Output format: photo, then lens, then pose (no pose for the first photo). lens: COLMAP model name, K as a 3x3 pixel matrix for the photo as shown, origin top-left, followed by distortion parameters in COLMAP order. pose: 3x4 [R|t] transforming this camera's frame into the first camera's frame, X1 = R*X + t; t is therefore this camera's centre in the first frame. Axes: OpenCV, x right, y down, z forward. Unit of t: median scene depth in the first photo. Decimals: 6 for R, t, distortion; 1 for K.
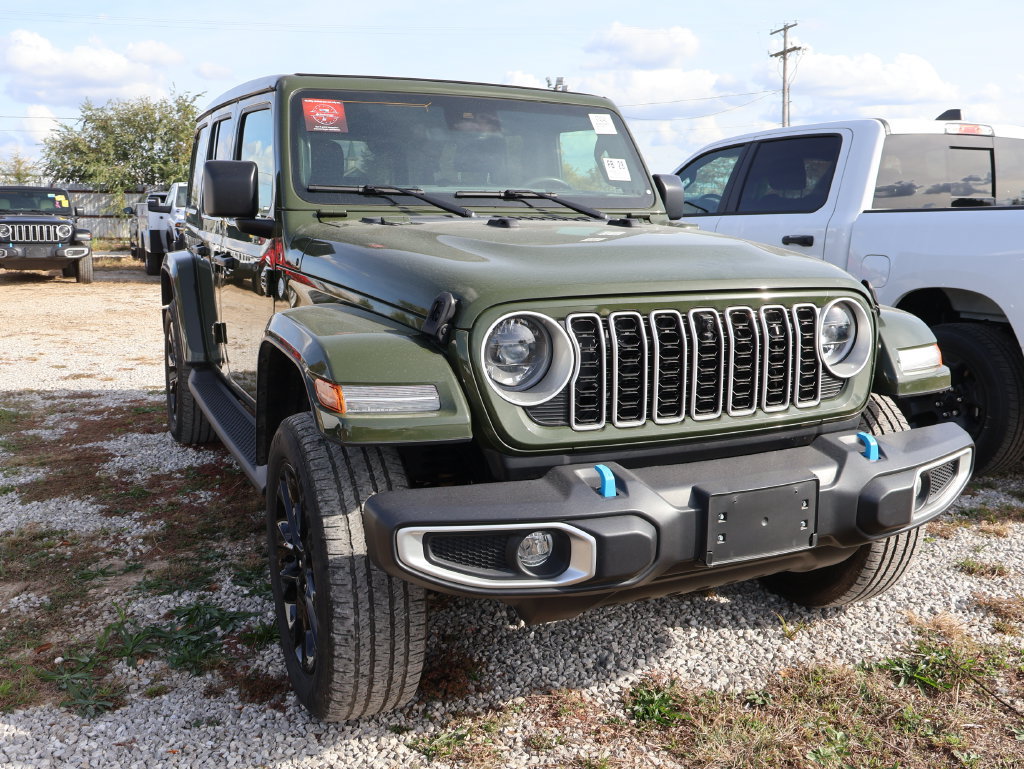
lens RADIAL K [[947.6, 0, 512.0], [0, 947.6, 384.5], [0, 0, 1]] dist [0.001542, 0.005268]
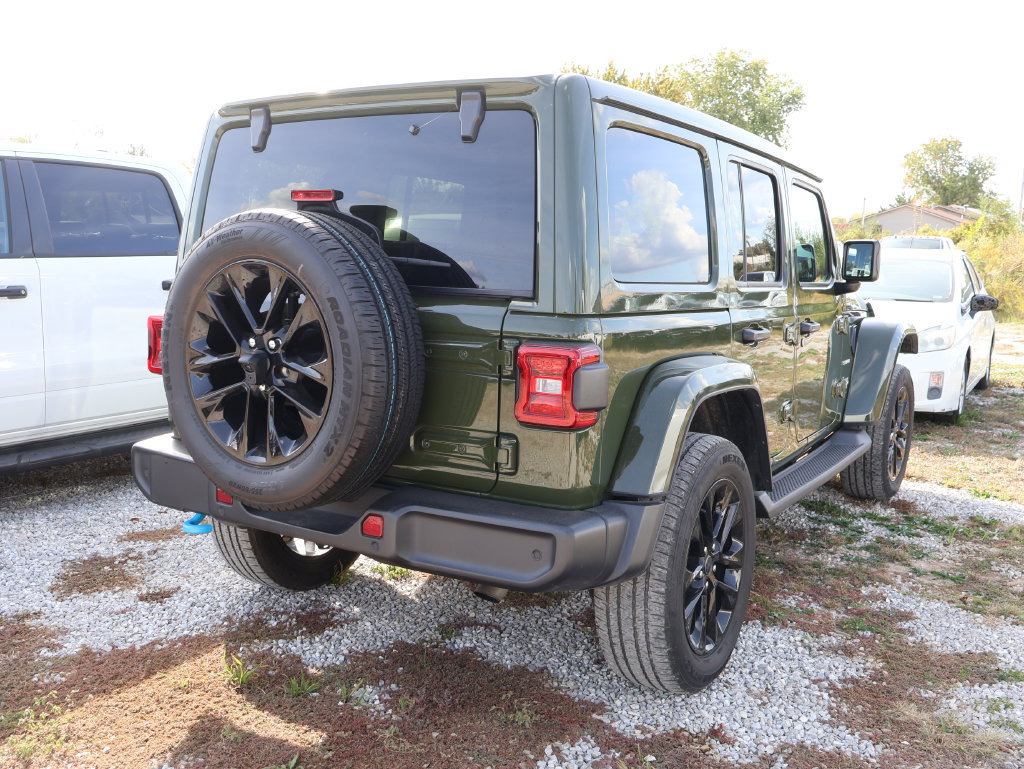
lens RADIAL K [[947.6, 0, 512.0], [0, 947.6, 384.5], [0, 0, 1]] dist [0.001542, 0.005268]
pose [[-0.544586, -0.126938, 0.829043, -1.424766], [0.131710, 0.963272, 0.234009, -0.504661], [-0.828299, 0.236631, -0.507865, 2.596997]]
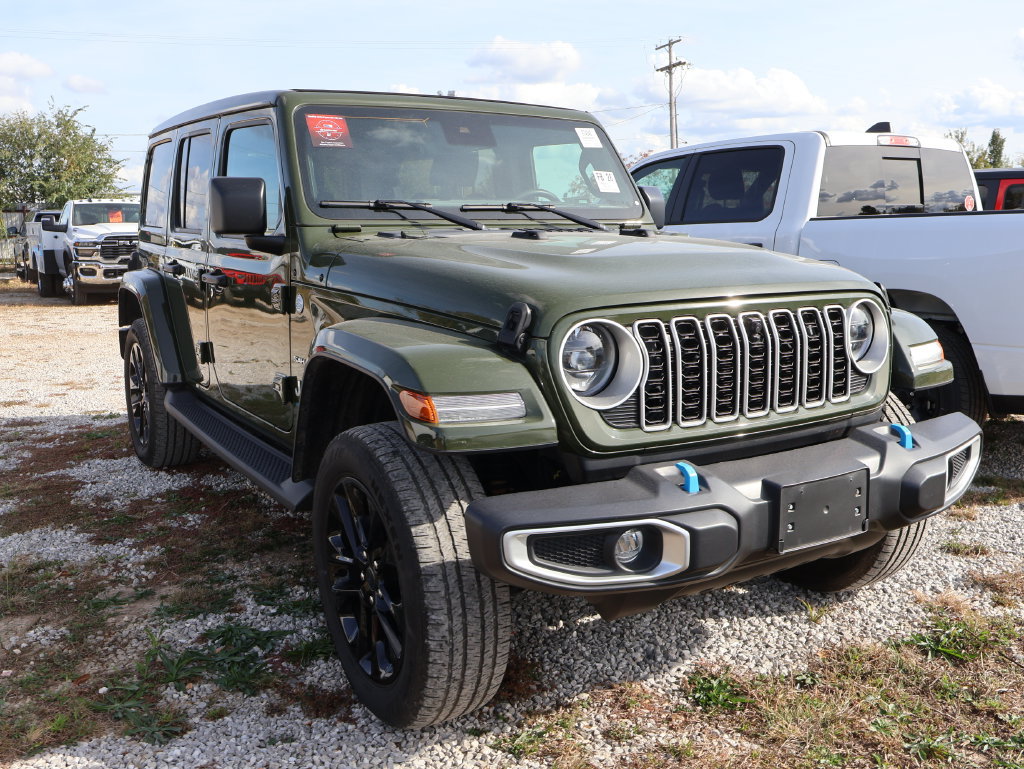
lens RADIAL K [[949.3, 0, 513.8], [0, 949.3, 383.7], [0, 0, 1]] dist [-0.000862, 0.012284]
pose [[0.993414, -0.034185, 0.109366, -0.158547], [0.035730, 0.999287, -0.012193, 0.002840], [-0.108871, 0.016021, 0.993927, -0.021417]]
